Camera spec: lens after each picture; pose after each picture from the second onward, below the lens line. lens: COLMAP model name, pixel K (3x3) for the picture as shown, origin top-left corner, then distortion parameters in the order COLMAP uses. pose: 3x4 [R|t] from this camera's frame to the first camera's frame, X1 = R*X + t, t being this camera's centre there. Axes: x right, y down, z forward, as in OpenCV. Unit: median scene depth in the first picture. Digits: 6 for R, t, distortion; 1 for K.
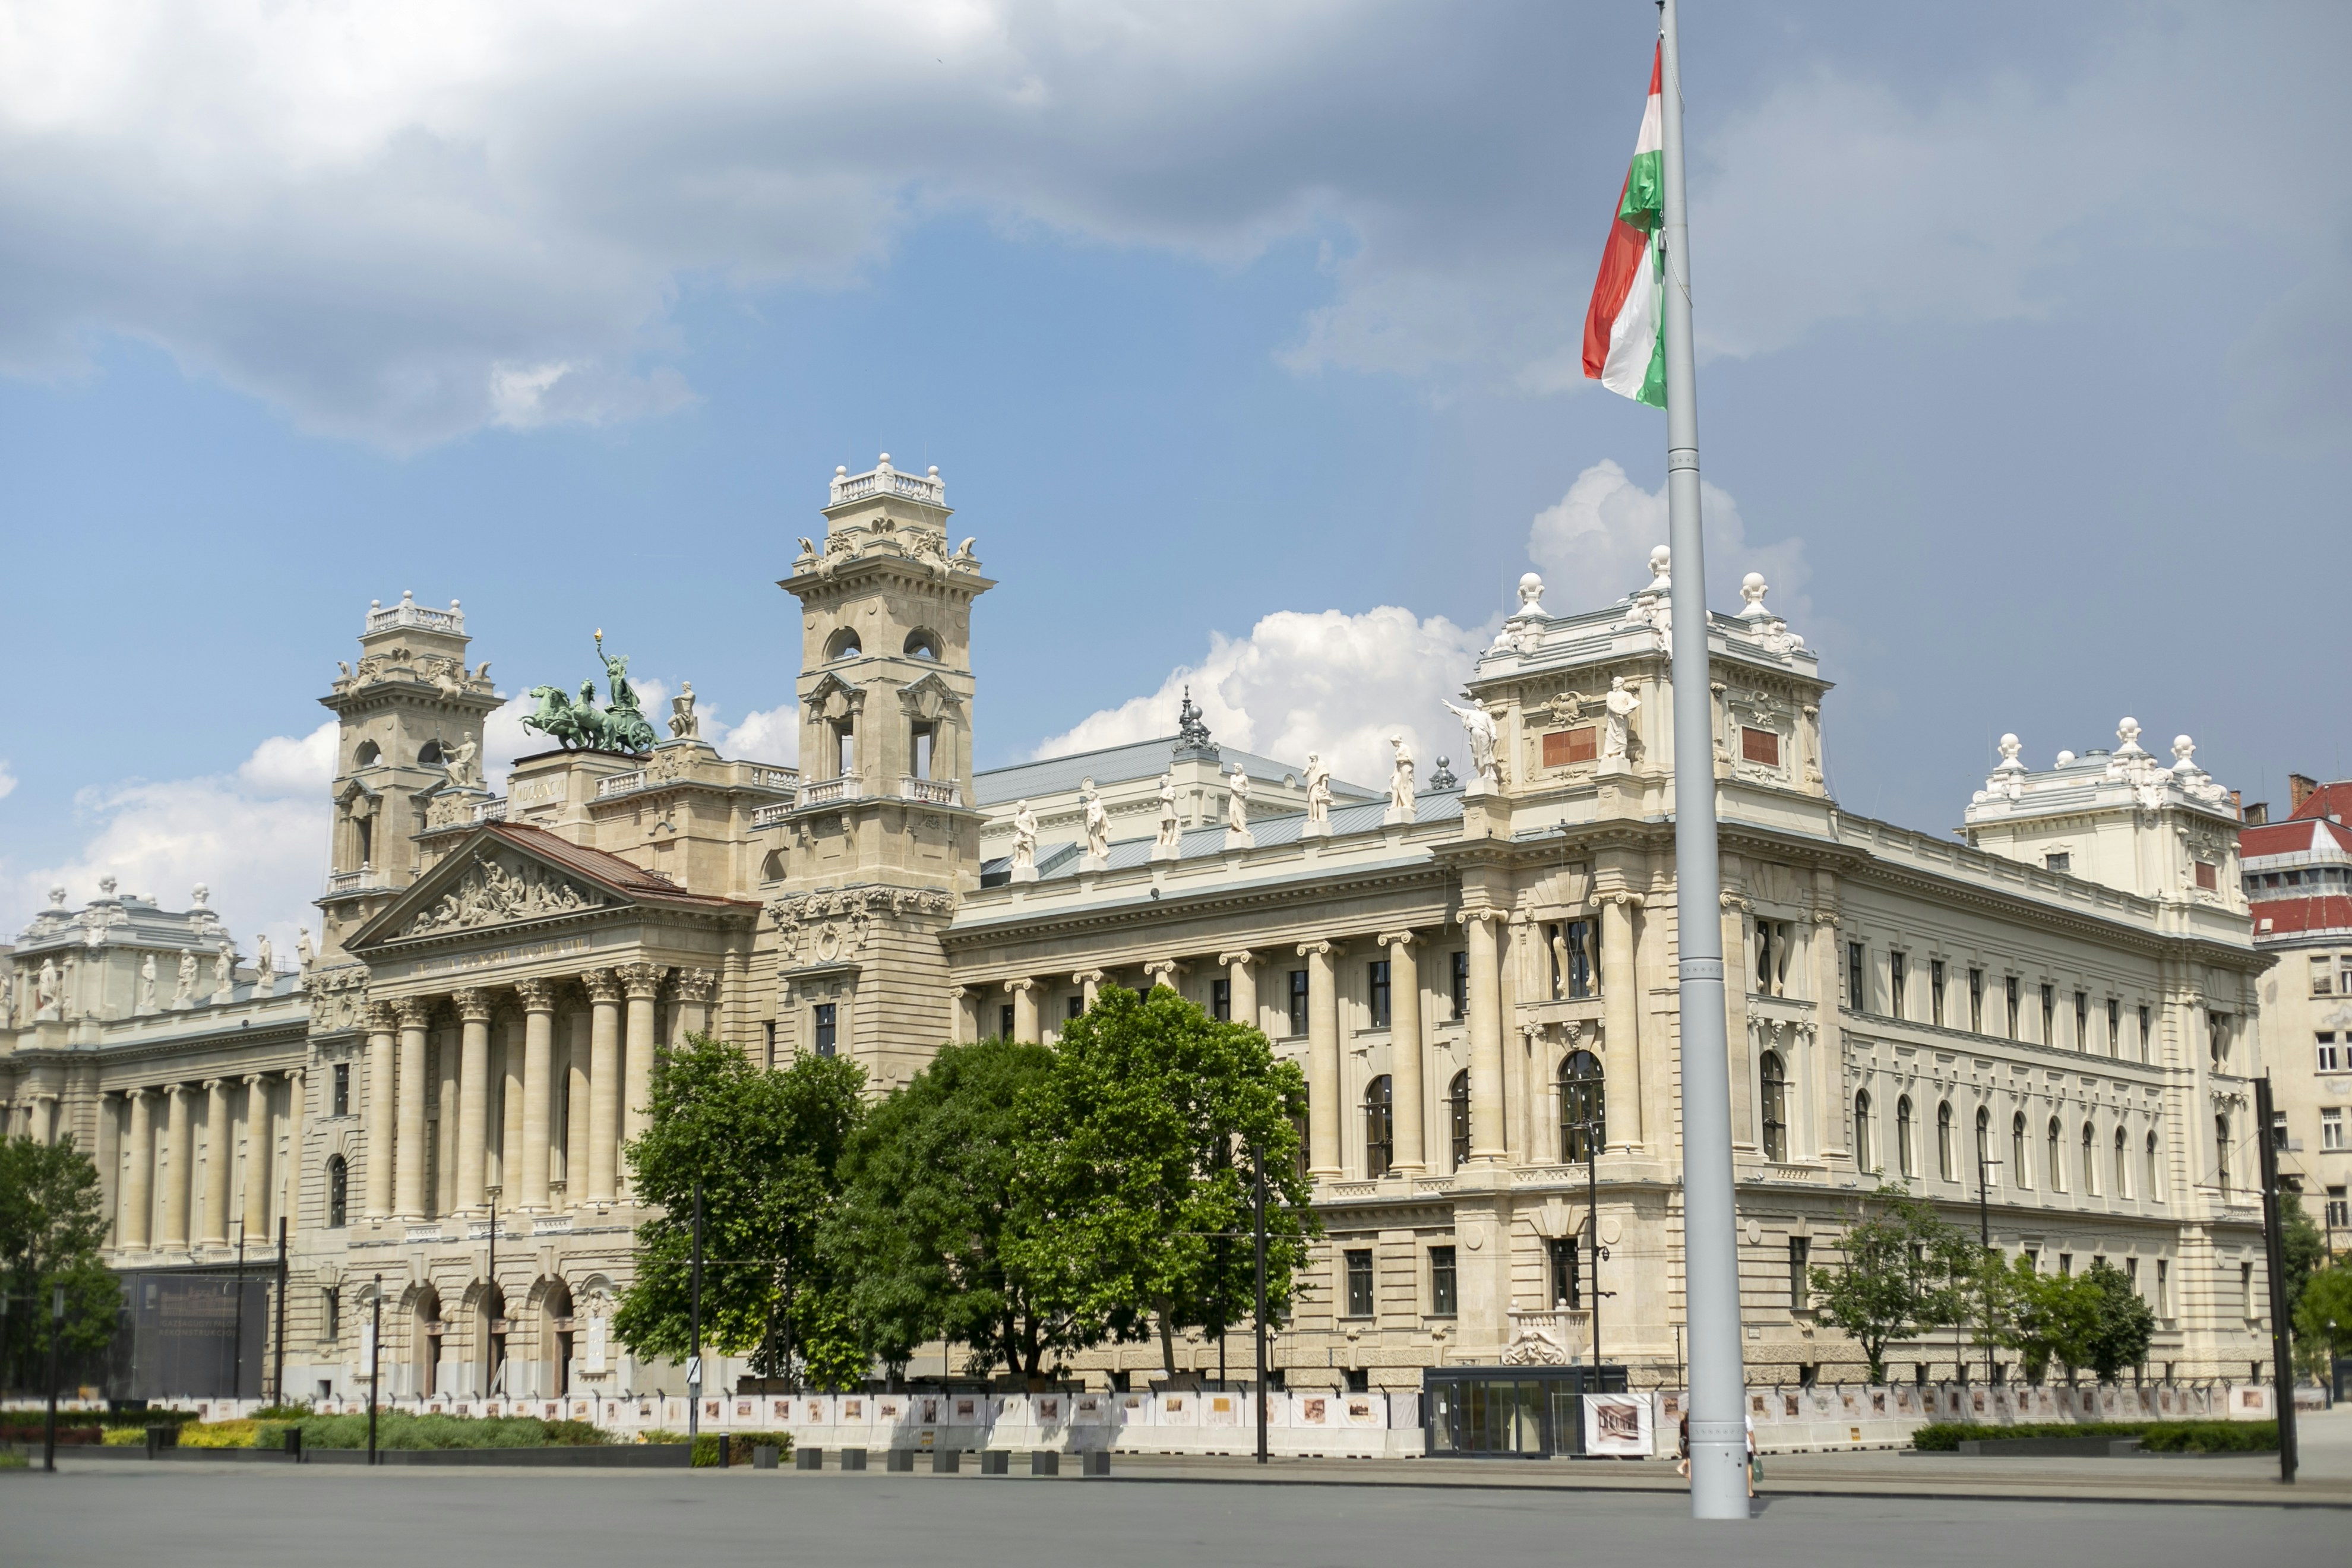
lens RADIAL K [[3246.1, 0, 1146.1], [0, 3246.1, 769.9], [0, 0, 1]] dist [0.007164, -0.041353]
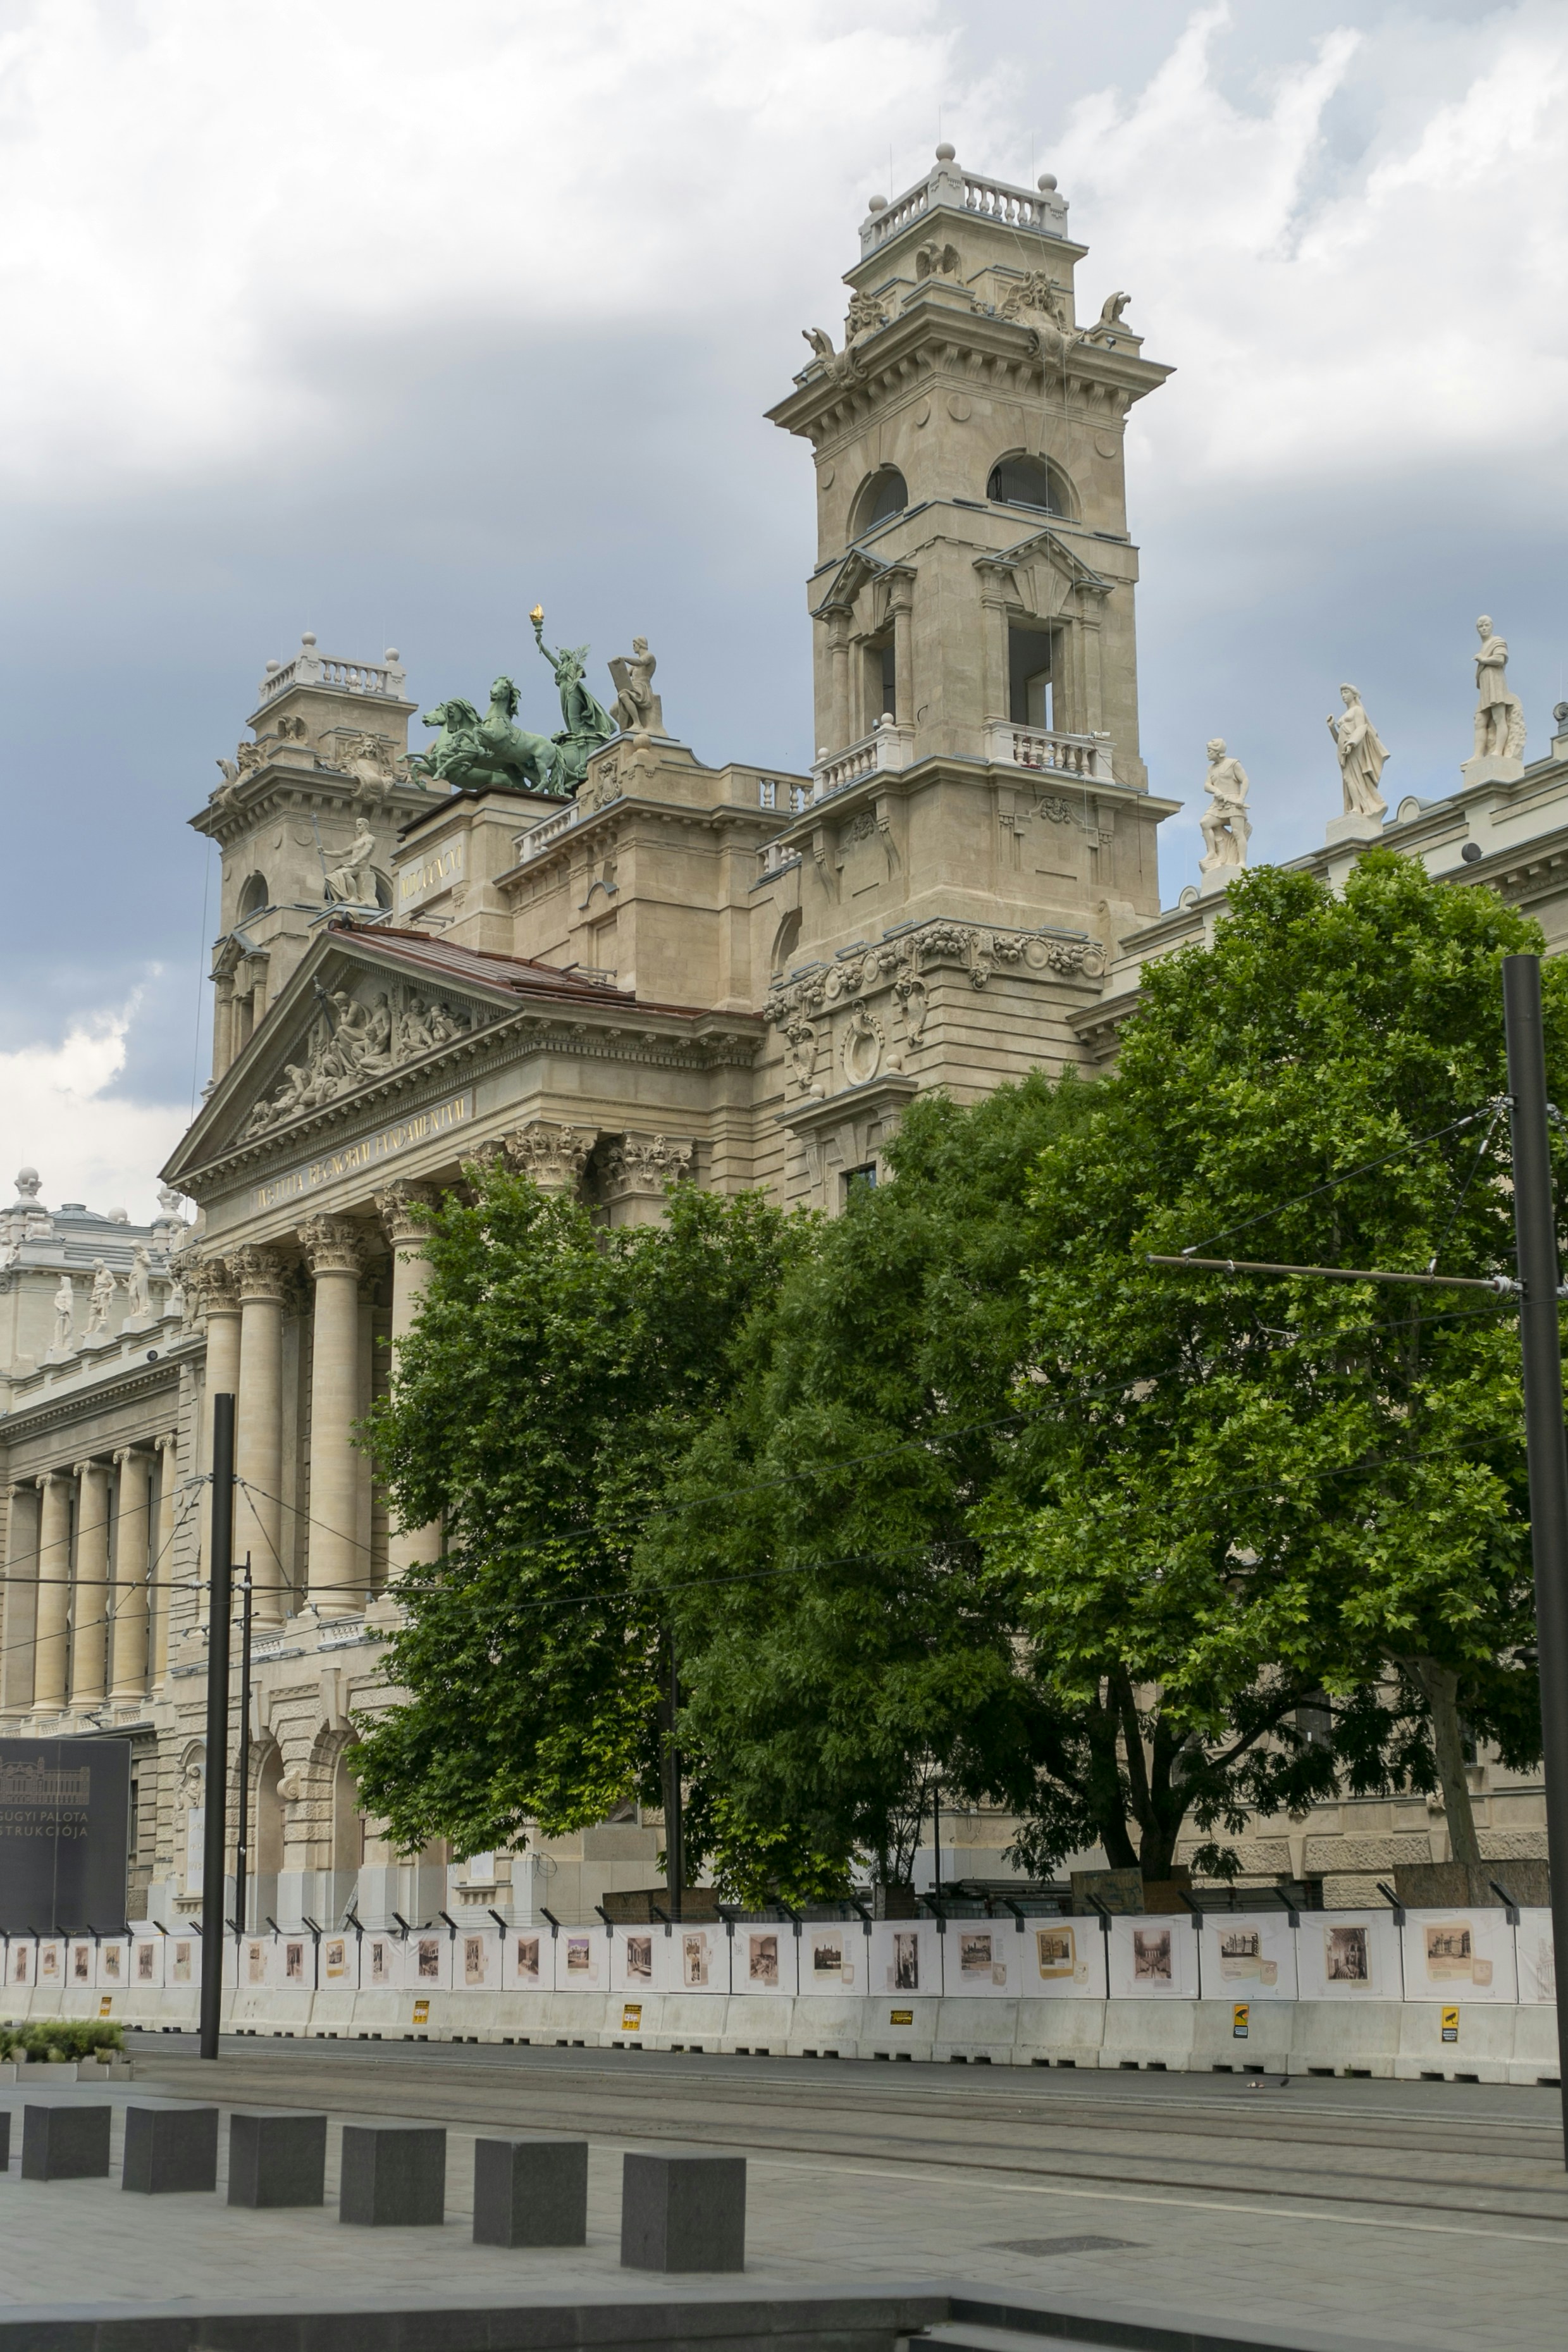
lens RADIAL K [[3485.3, 0, 784.0], [0, 3485.3, 1176.0], [0, 0, 1]] dist [0.000521, 0.022115]
pose [[0.964364, -0.057546, -0.258247, 0.031831], [0.050902, 0.998180, -0.032346, 0.088892], [0.259638, 0.018048, 0.965537, 0.451460]]
